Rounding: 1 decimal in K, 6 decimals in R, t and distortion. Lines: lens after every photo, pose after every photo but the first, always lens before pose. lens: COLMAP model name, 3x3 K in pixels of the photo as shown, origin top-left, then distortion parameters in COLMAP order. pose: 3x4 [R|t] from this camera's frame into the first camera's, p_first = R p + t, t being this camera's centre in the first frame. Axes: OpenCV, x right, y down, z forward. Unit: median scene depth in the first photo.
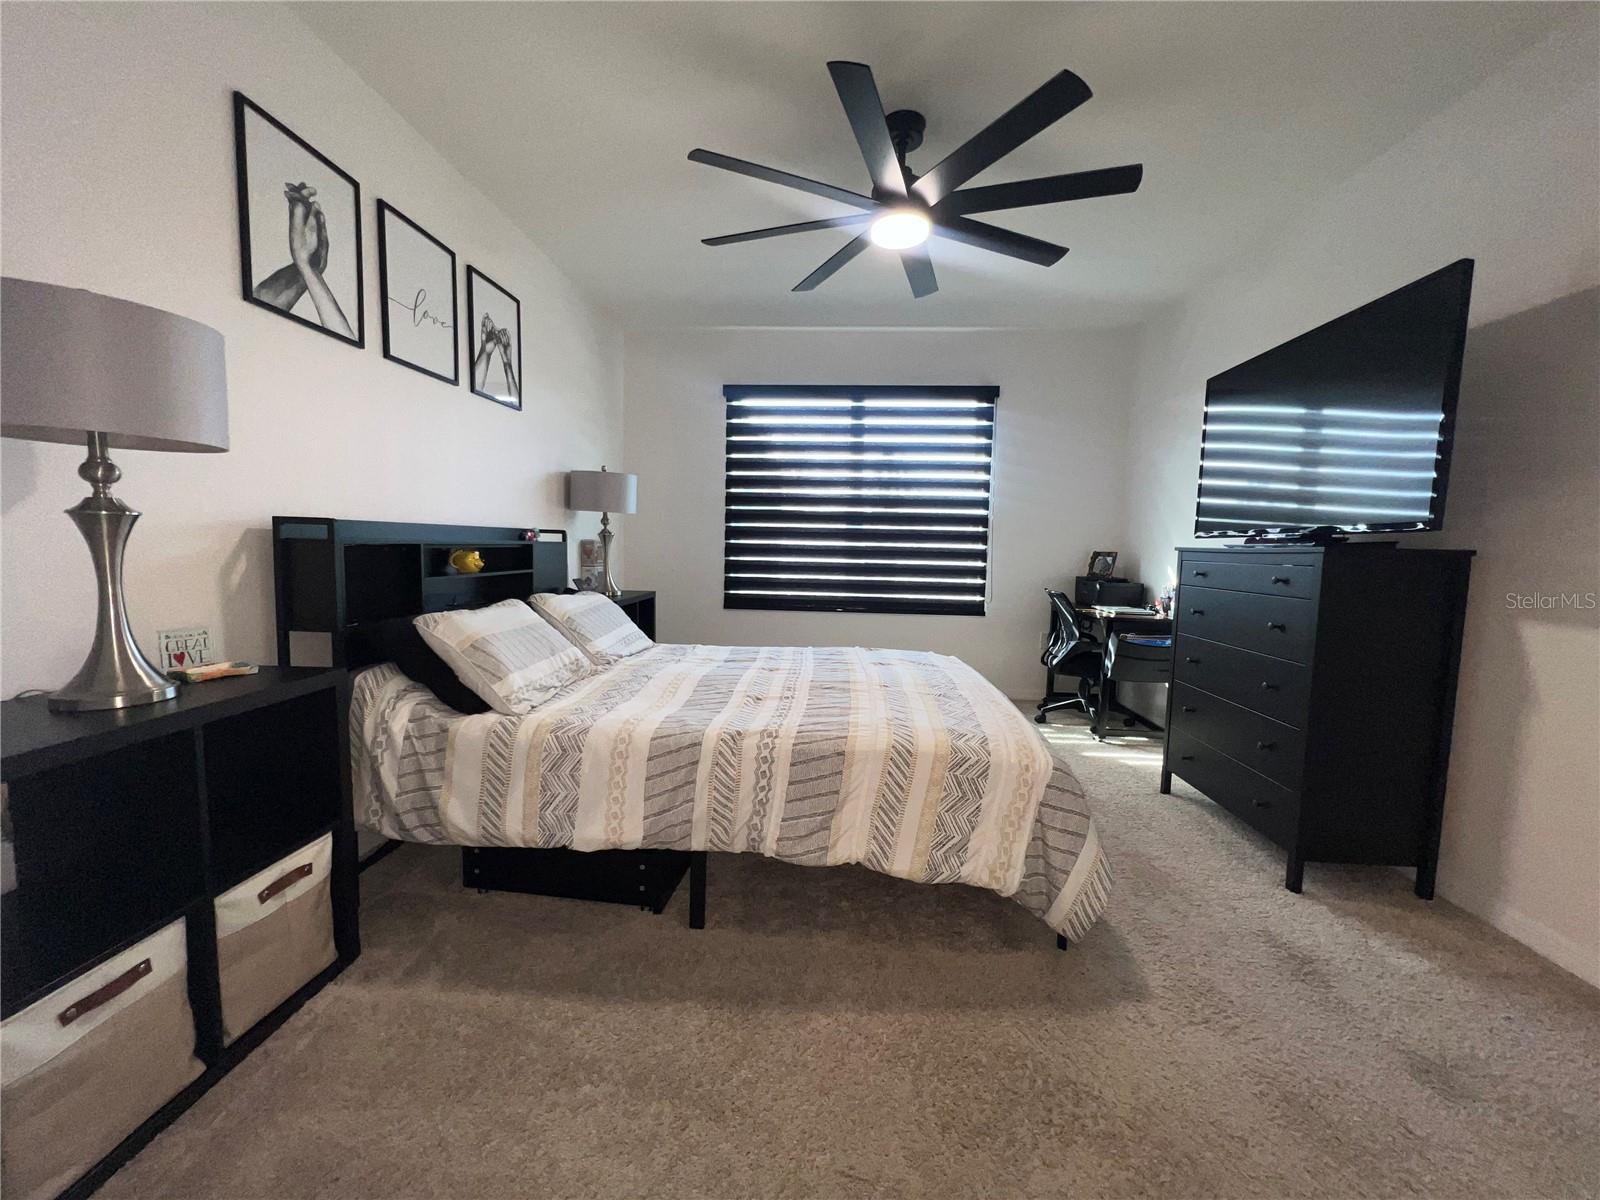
lens RADIAL K [[640.7, 0, 796.6], [0, 640.7, 600.2], [0, 0, 1]] dist [0.001730, -0.000158]
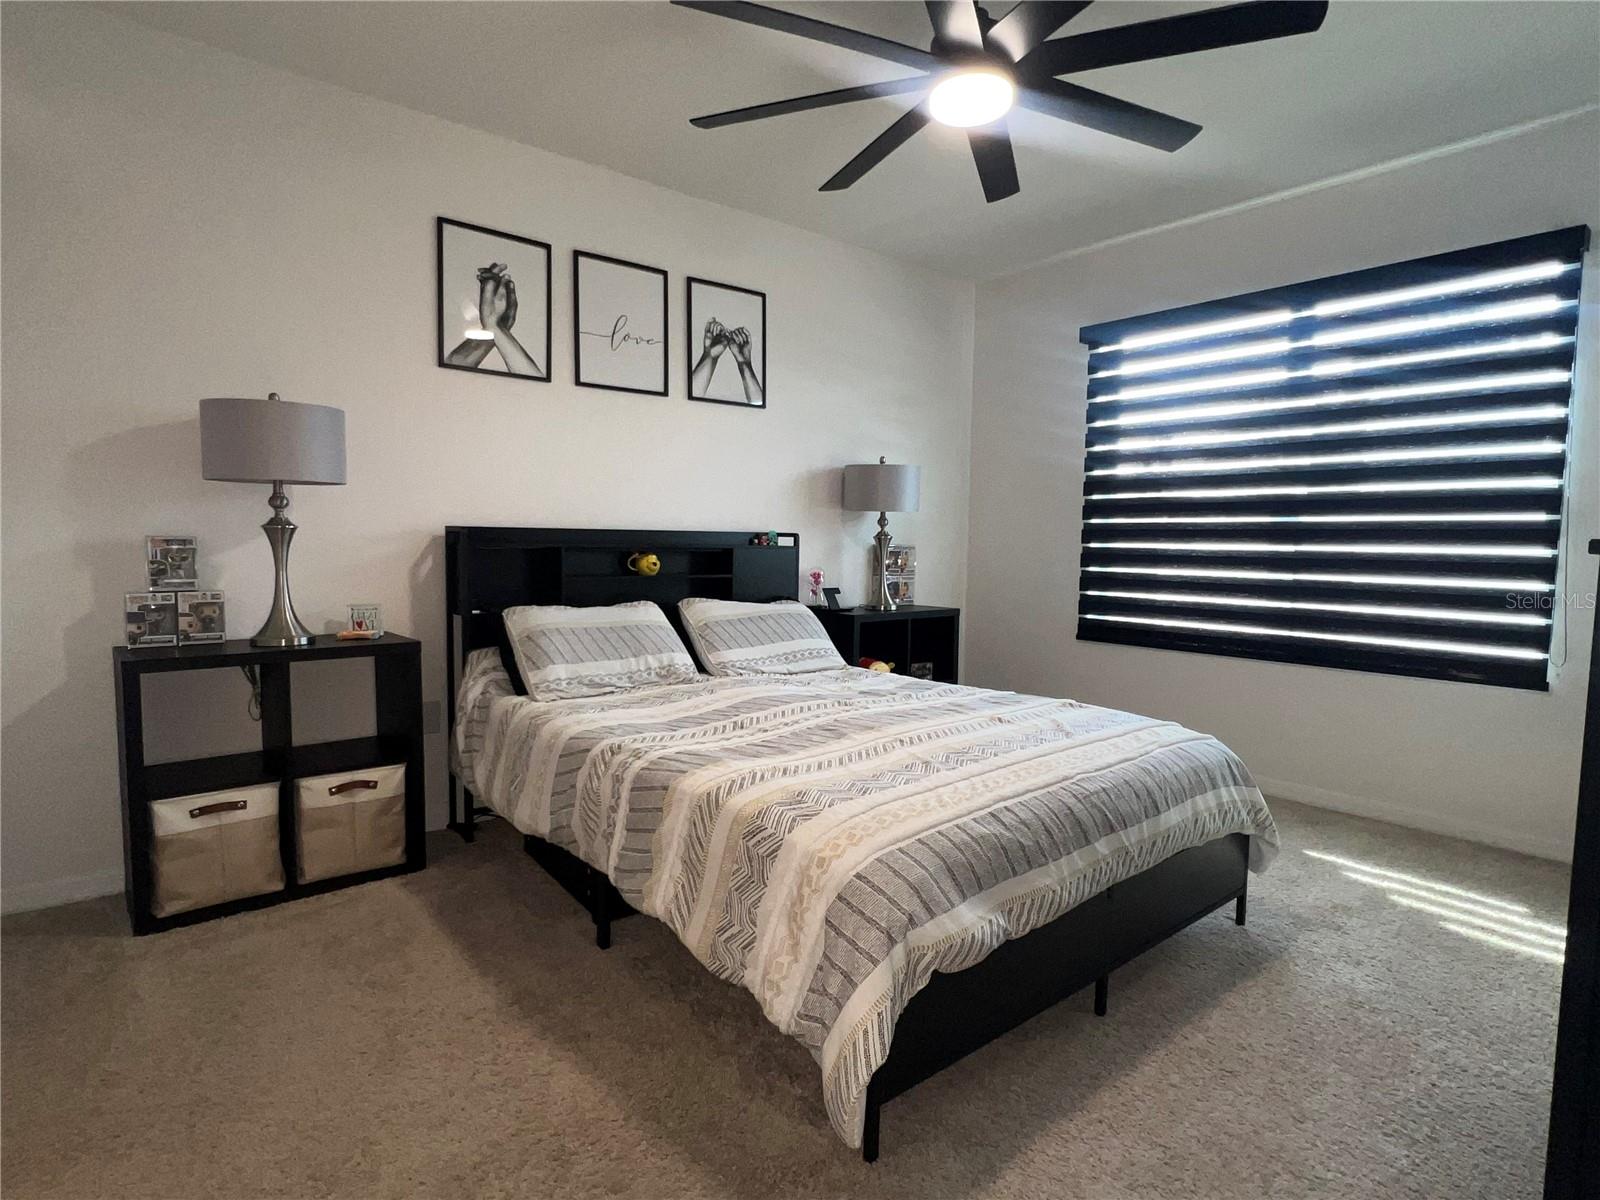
lens RADIAL K [[855.9, 0, 803.0], [0, 855.9, 607.1], [0, 0, 1]] dist [-0.003953, 0.003599]
pose [[0.689796, 0.044417, -0.722640, 0.864345], [-0.062944, 0.998016, 0.001260, -0.011712], [0.721263, 0.044617, 0.691223, 0.288141]]
